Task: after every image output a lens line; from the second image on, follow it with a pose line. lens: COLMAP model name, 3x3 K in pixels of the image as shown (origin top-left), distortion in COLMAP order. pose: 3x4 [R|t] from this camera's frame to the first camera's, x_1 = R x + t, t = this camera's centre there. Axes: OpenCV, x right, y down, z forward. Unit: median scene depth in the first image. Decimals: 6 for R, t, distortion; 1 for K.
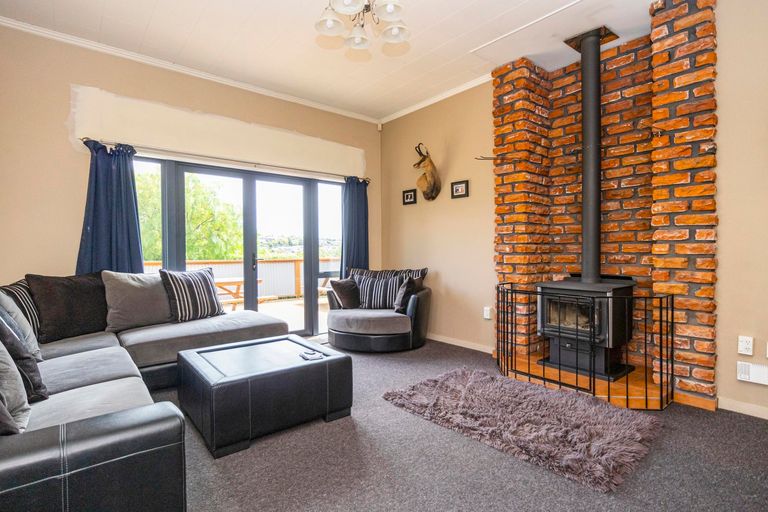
lens RADIAL K [[388.3, 0, 388.5], [0, 388.3, 252.1], [0, 0, 1]] dist [-0.004481, -0.000343]
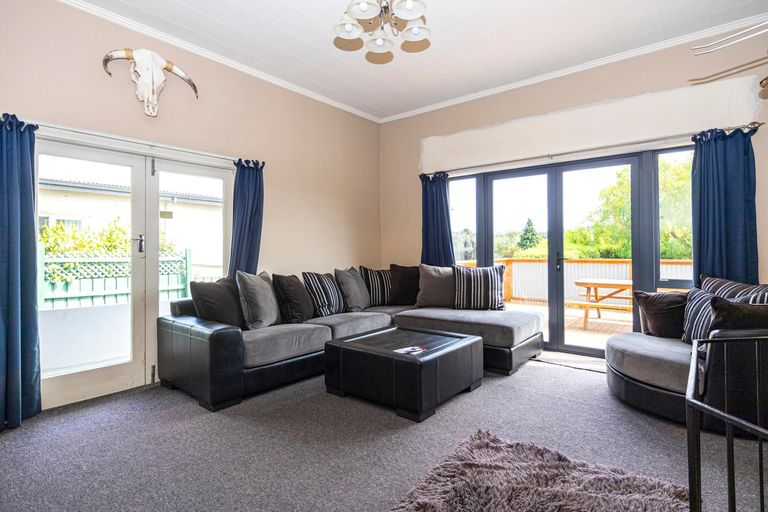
lens RADIAL K [[388.3, 0, 388.5], [0, 388.3, 252.1], [0, 0, 1]] dist [-0.004481, -0.000343]
pose [[0.200261, 0.013019, -0.979656, 0.554693], [0.003079, 0.999898, 0.013917, -0.013349], [0.979738, -0.005803, 0.200200, 0.489628]]
